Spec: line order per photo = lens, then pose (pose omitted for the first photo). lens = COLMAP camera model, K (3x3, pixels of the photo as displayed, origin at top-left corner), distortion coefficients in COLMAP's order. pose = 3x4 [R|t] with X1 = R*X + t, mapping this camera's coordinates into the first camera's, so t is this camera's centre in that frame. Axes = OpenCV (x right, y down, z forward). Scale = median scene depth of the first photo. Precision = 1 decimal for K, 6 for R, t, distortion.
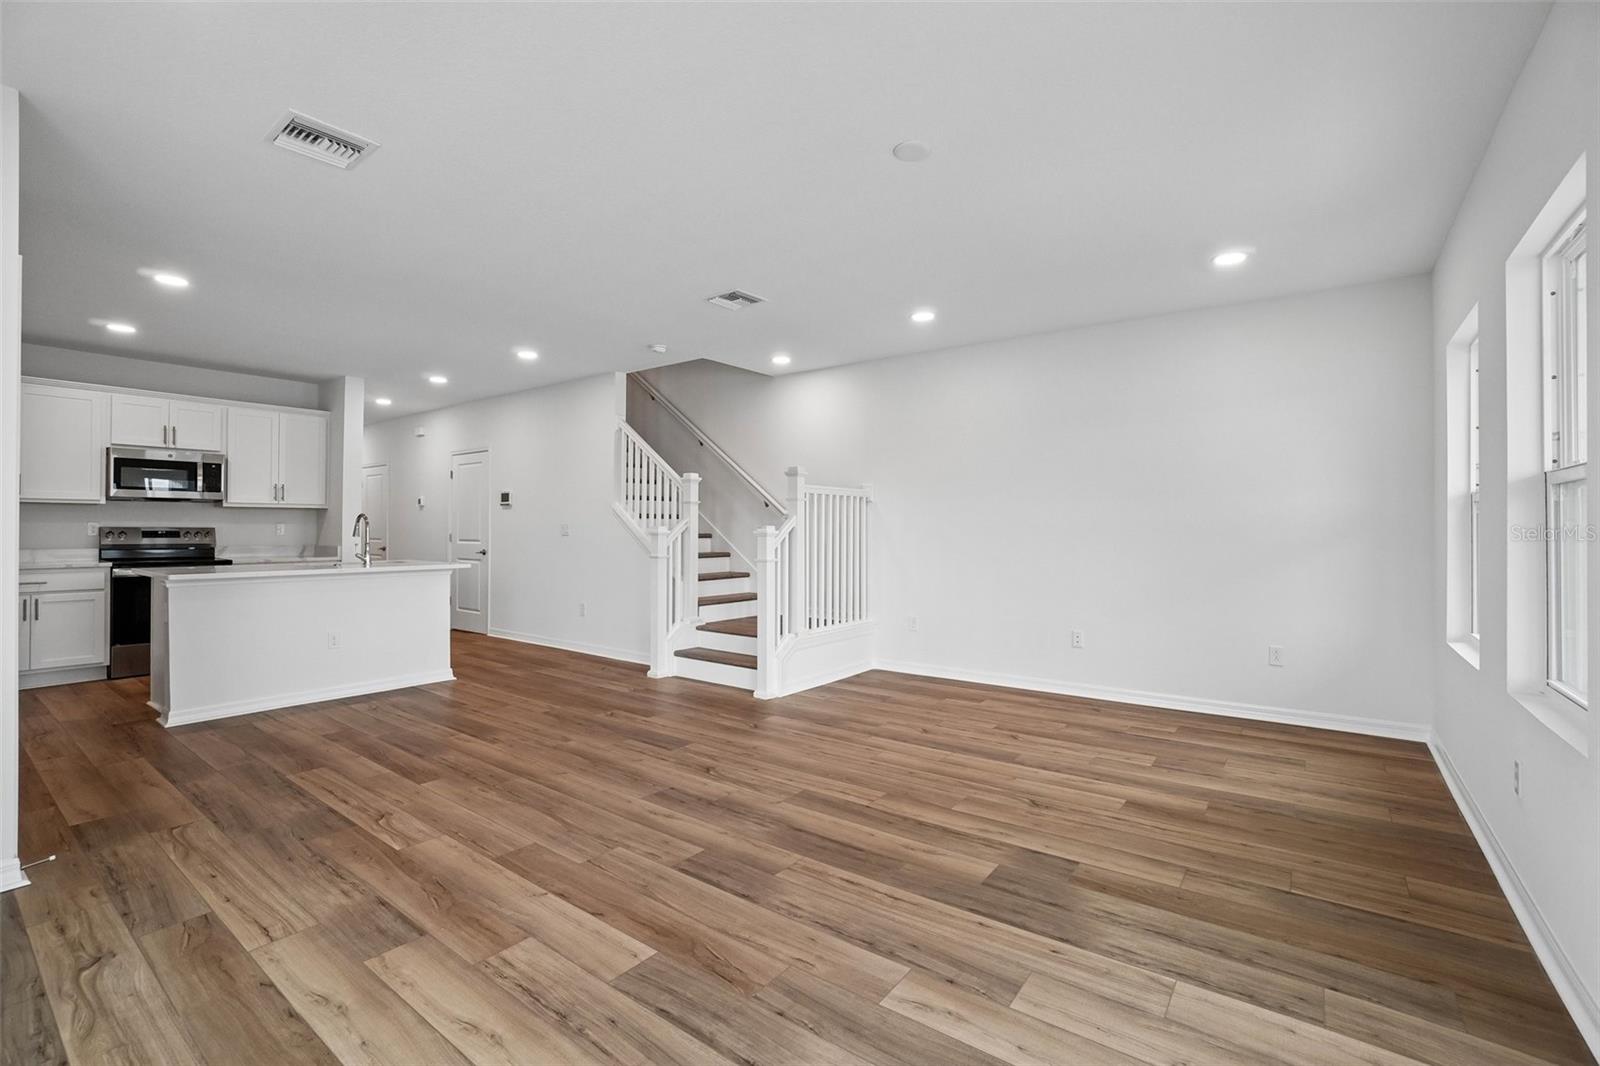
lens RADIAL K [[707.8, 0, 807.2], [0, 707.8, 525.4], [0, 0, 1]] dist [-0.063381, 0.023082]
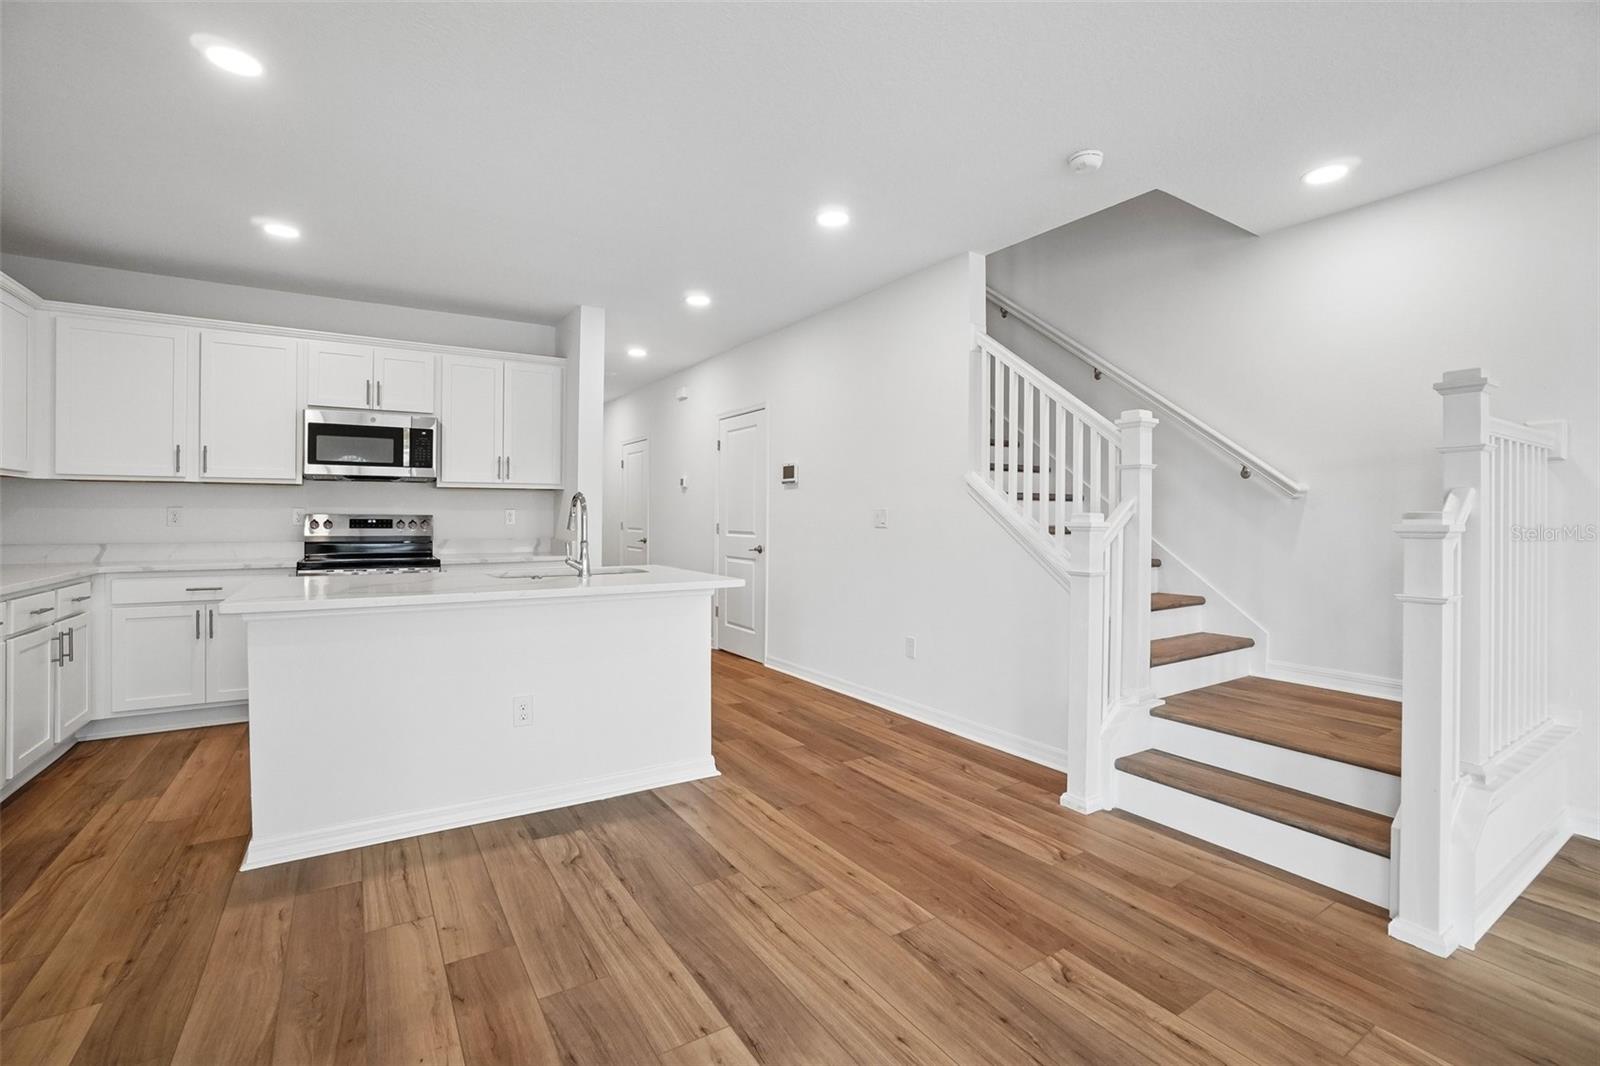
lens RADIAL K [[714.7, 0, 802.9], [0, 714.7, 517.6], [0, 0, 1]] dist [-0.062390, 0.022364]
pose [[0.935010, 0.002063, -0.354615, -0.237667], [0.000276, 0.999979, 0.006545, 0.001193], [0.354620, -0.006217, 0.934990, 0.486218]]
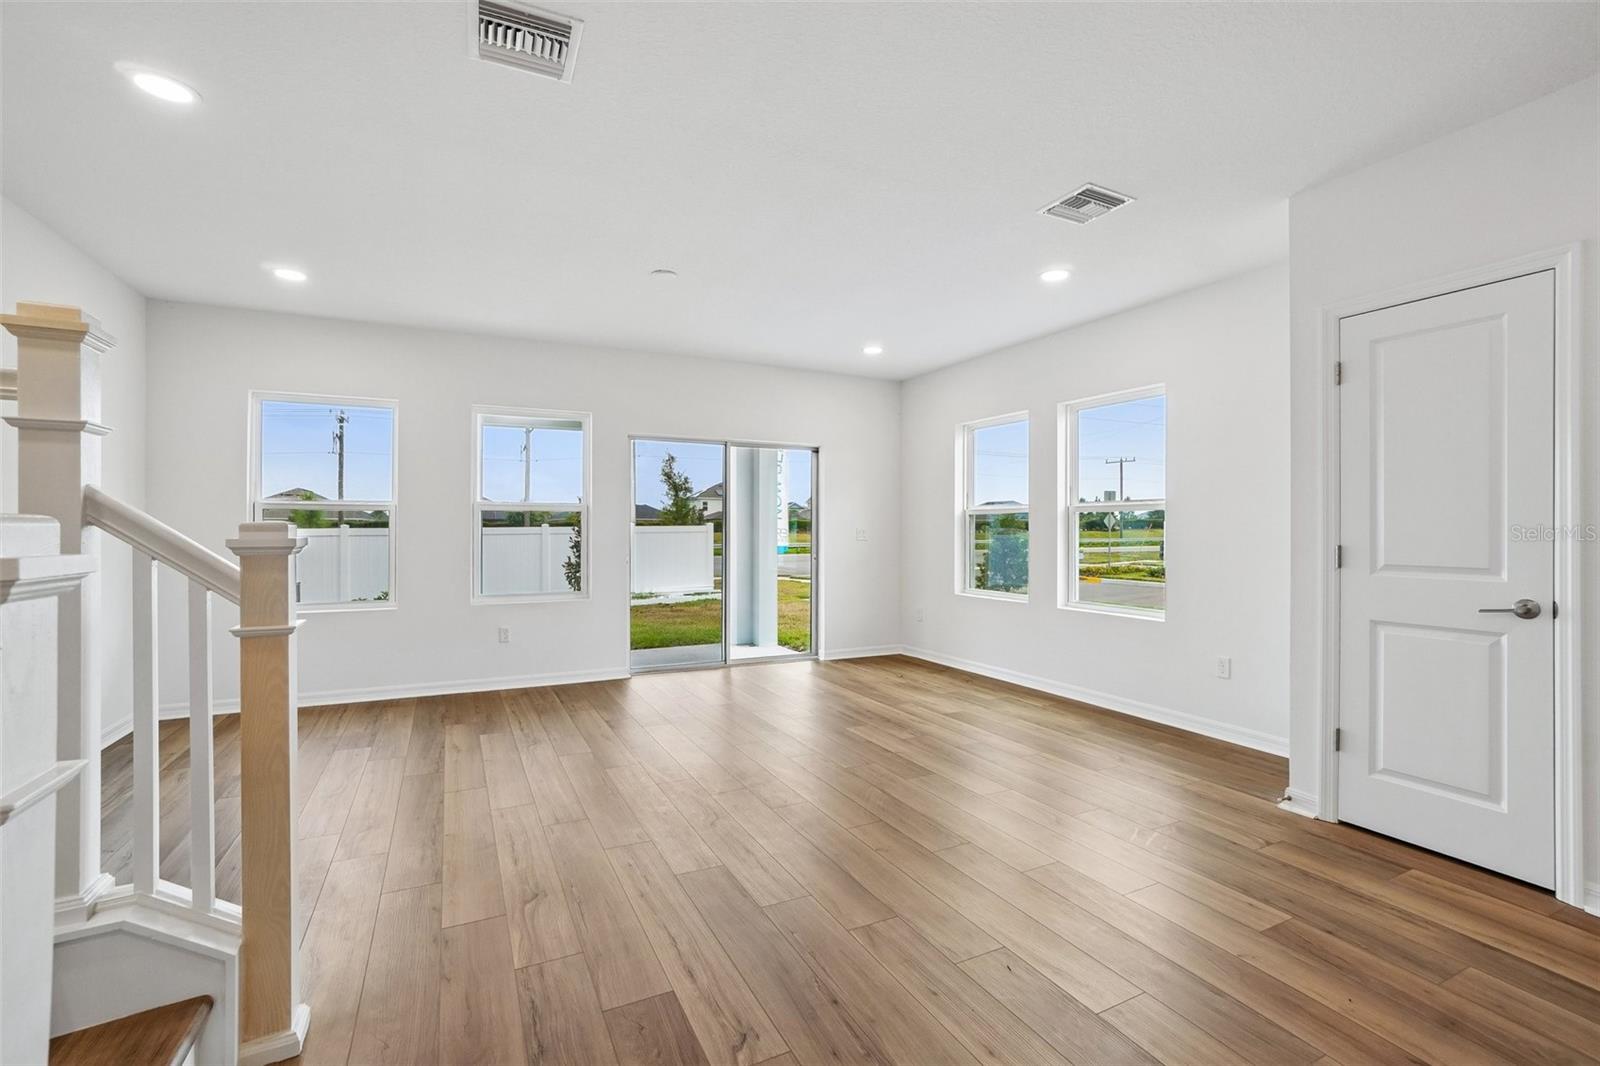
lens RADIAL K [[700.5, 0, 800.0], [0, 700.5, 533.0], [0, 0, 1]] dist [-0.039196, 0.021583]
pose [[-0.890941, -0.006009, 0.454080, -0.398340], [-0.006186, 0.999980, 0.001095, 0.003123], [-0.454078, -0.001833, -0.890960, 1.113482]]
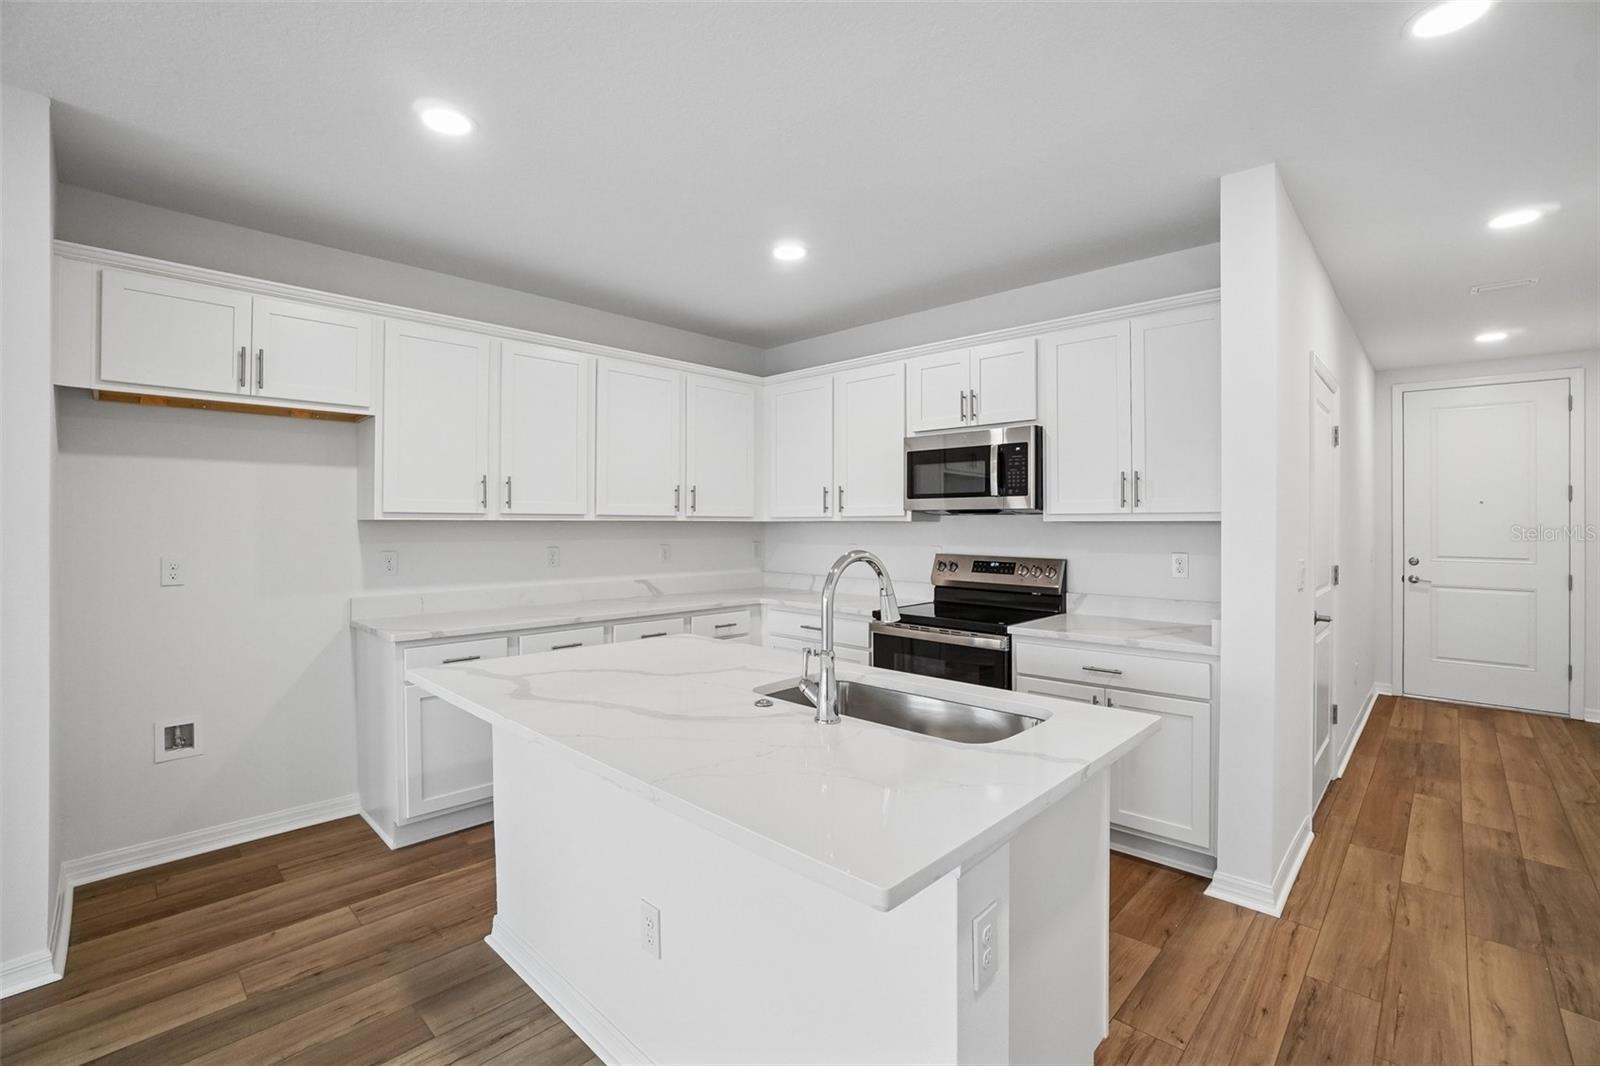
lens RADIAL K [[703.7, 0, 793.7], [0, 703.7, 526.4], [0, 0, 1]] dist [-0.053680, 0.018263]
pose [[-0.131098, 0.000949, -0.991369, -0.326942], [0.003975, 0.999992, 0.000432, -0.028519], [0.991361, -0.003884, -0.131101, 1.013153]]
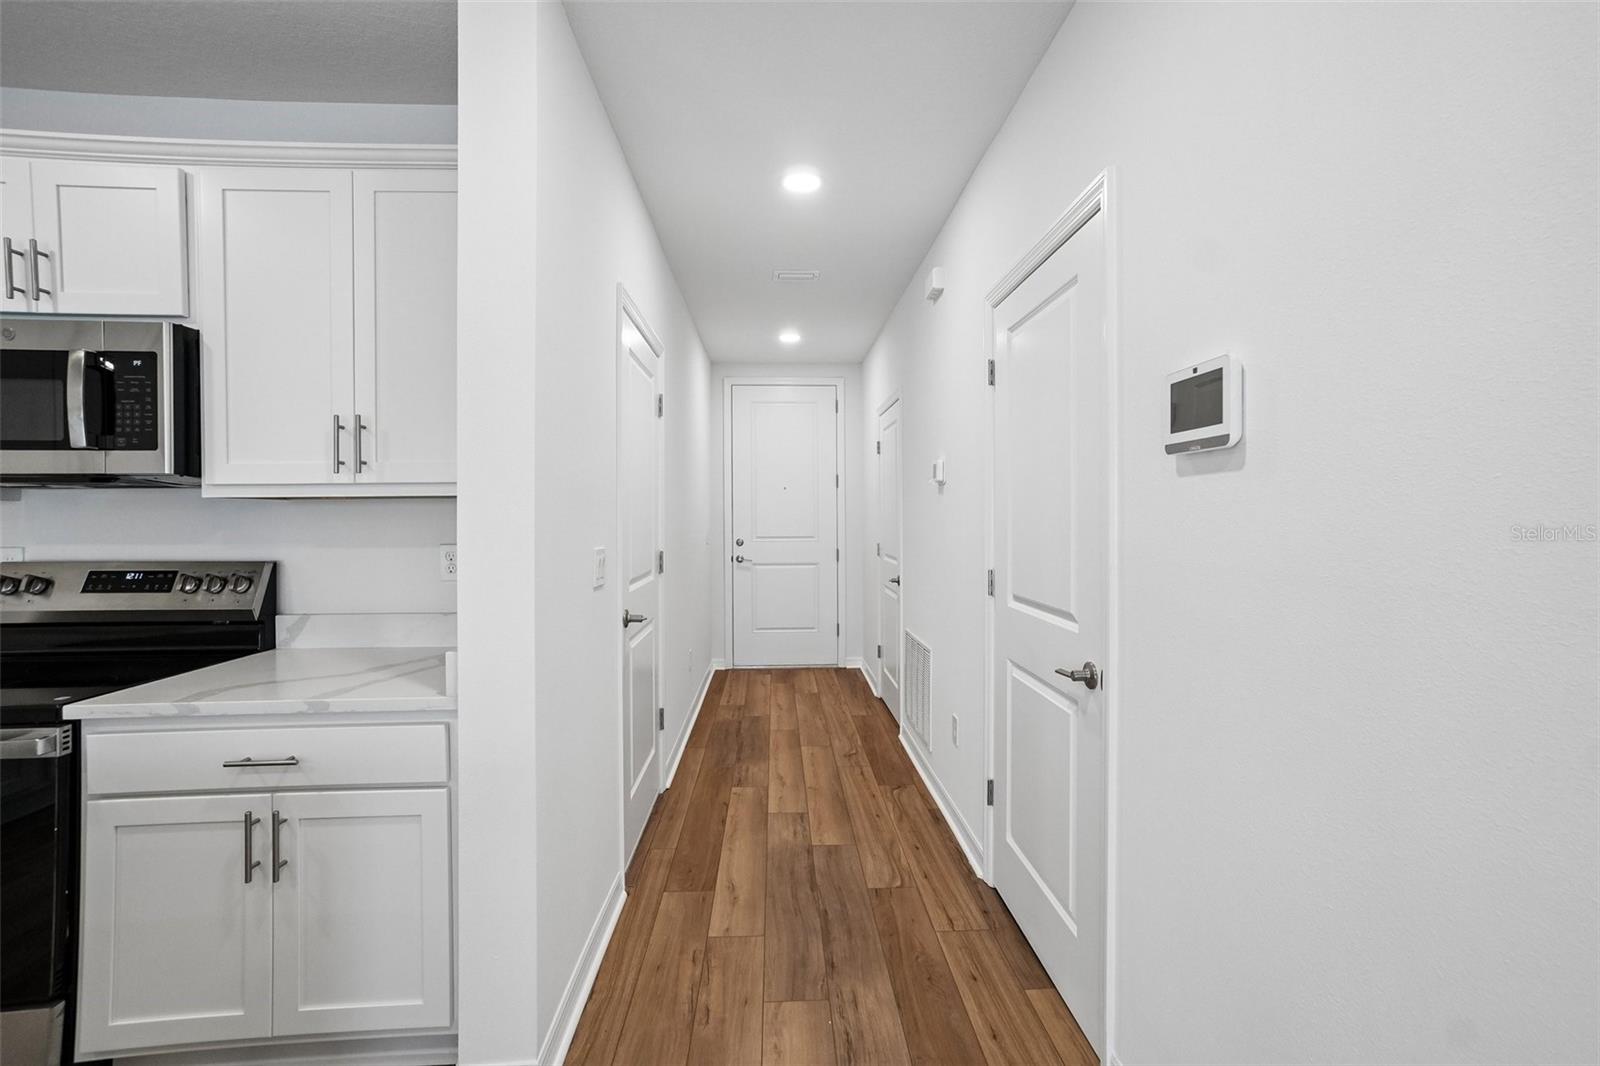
lens RADIAL K [[695.9, 0, 798.5], [0, 695.9, 513.9], [0, 0, 1]] dist [-0.018188, 0.019913]
pose [[0.622131, -0.005287, -0.782895, -0.515507], [0.011516, 0.999931, 0.002399, -0.020701], [0.782828, -0.010508, 0.622149, 1.173292]]
